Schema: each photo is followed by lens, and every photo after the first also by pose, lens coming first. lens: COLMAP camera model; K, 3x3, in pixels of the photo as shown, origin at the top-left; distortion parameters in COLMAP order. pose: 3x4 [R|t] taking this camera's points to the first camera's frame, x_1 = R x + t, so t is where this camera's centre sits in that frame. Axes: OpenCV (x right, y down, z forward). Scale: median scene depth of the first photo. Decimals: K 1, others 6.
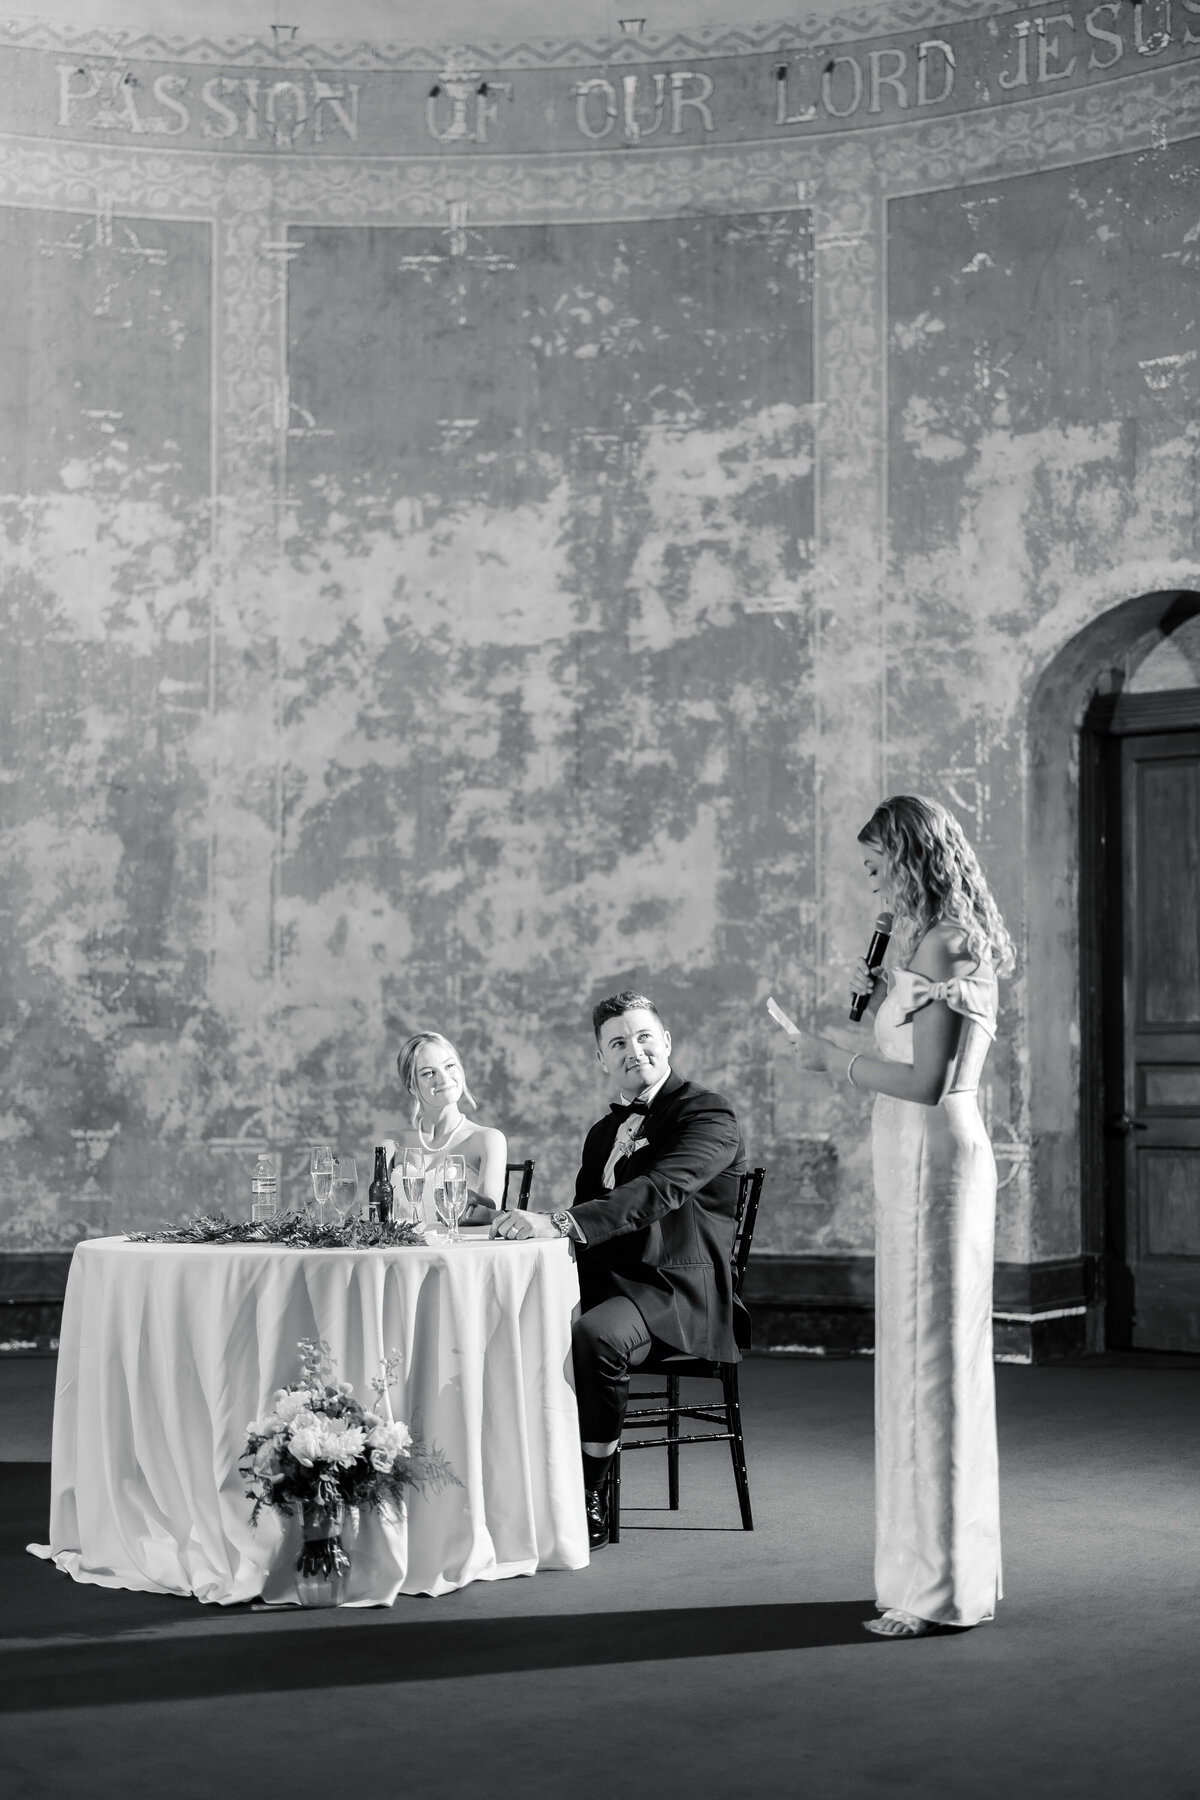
lens RADIAL K [[2750.5, 0, 590.0], [0, 2750.5, 899.6], [0, 0, 1]] dist [0.031985, 0.039681]
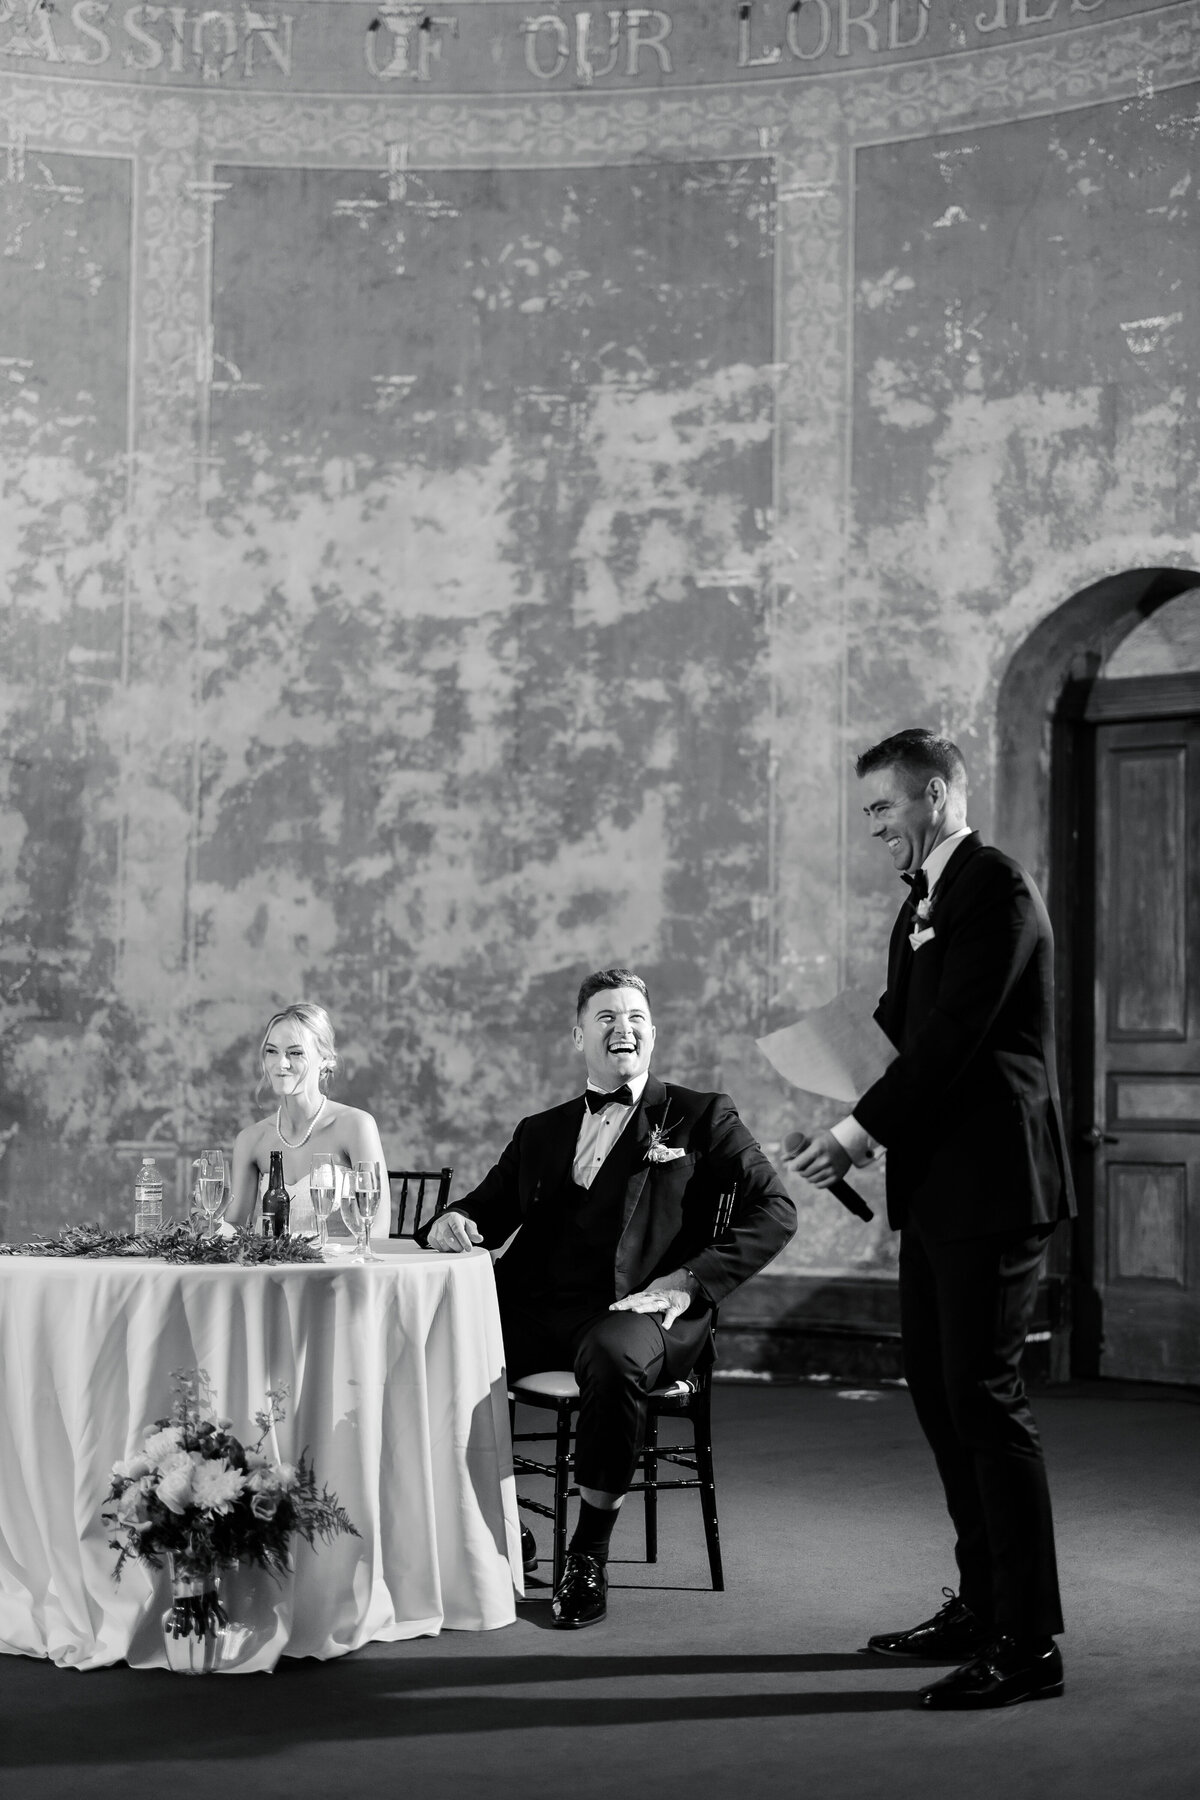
lens RADIAL K [[2769.5, 0, 611.0], [0, 2769.5, 895.1], [0, 0, 1]] dist [0.033925, 0.025861]
pose [[0.999623, 0.014288, 0.023442, 0.006219], [-0.014178, 0.999888, -0.004859, 0.005704], [-0.023509, 0.004525, 0.999713, 0.058252]]
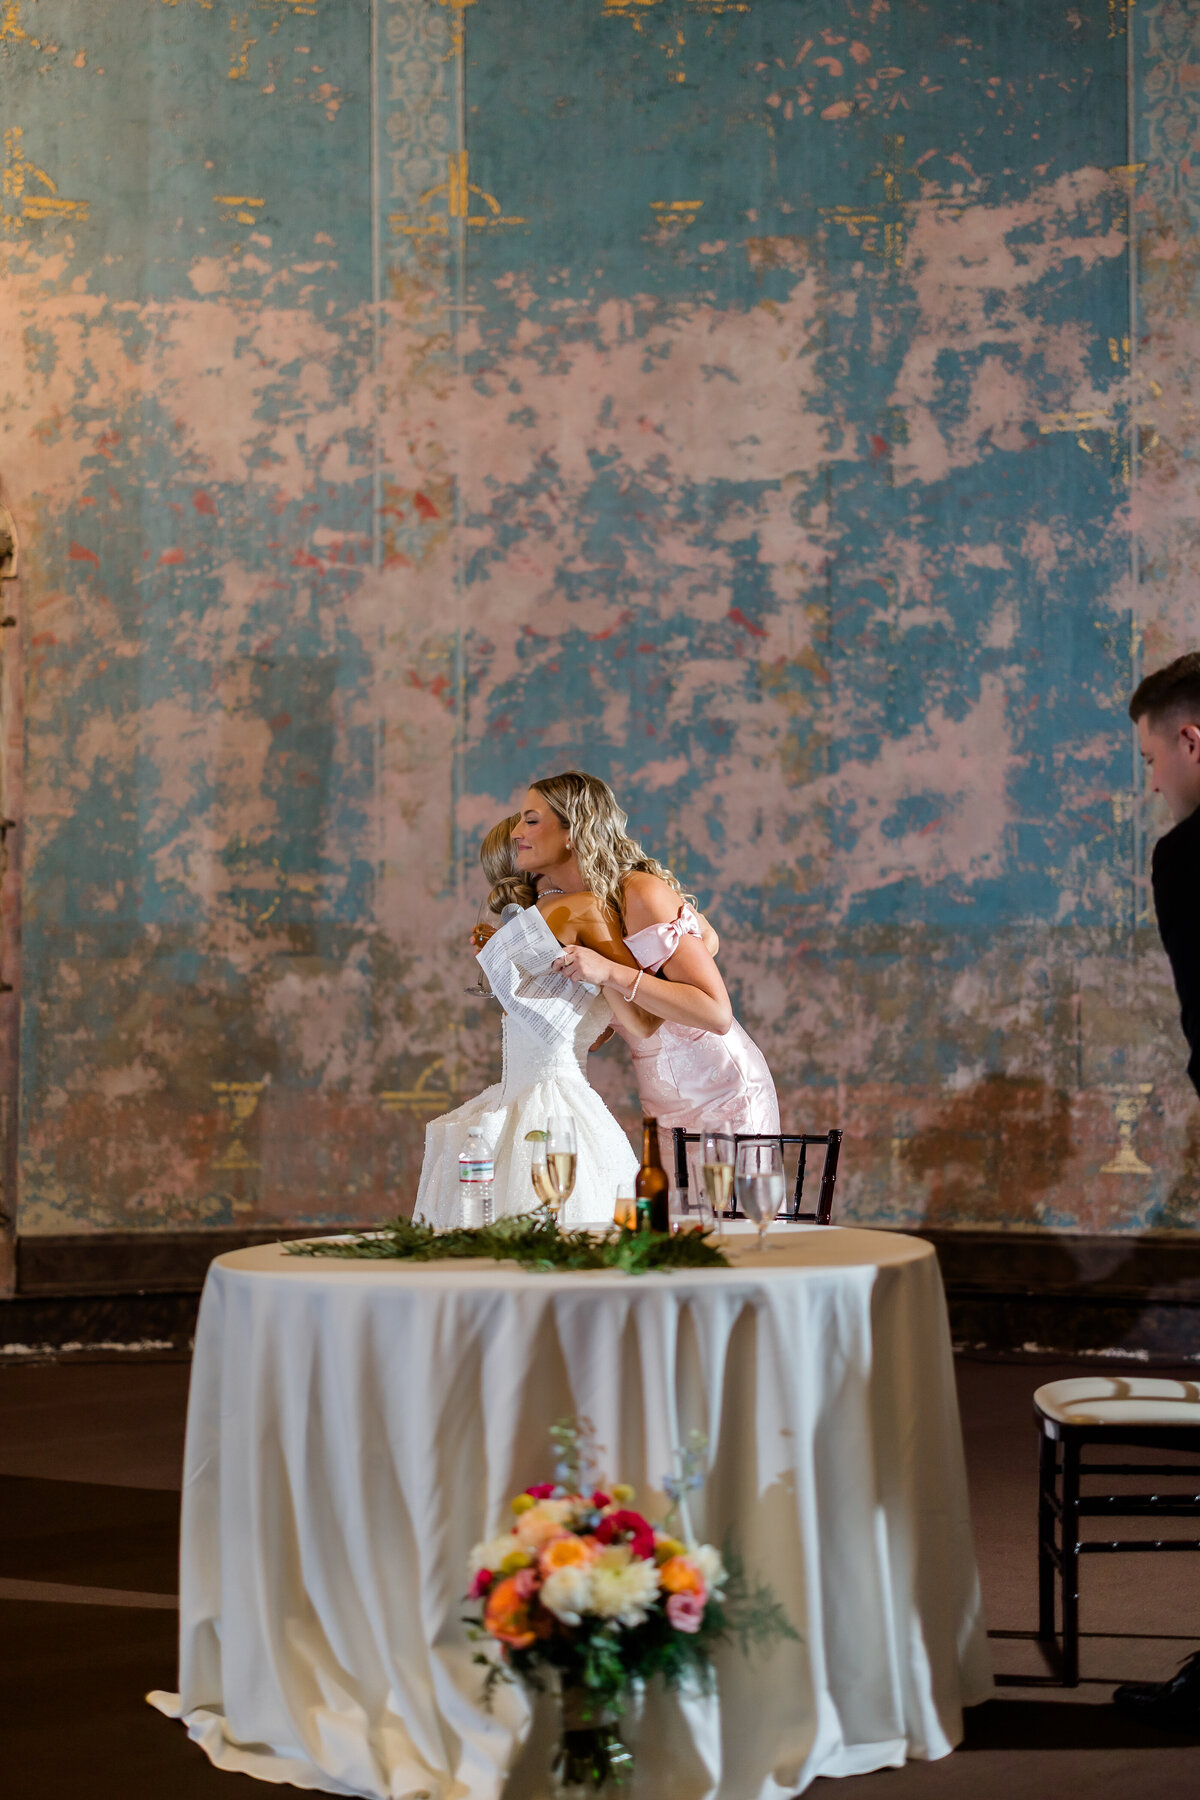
lens RADIAL K [[2750.5, 0, 590.0], [0, 2750.5, 899.6], [0, 0, 1]] dist [0.031985, 0.039681]
pose [[0.998641, -0.006913, -0.051658, -0.033567], [0.008087, 0.999713, 0.022553, 0.011918], [0.051487, -0.022940, 0.998410, 0.190964]]
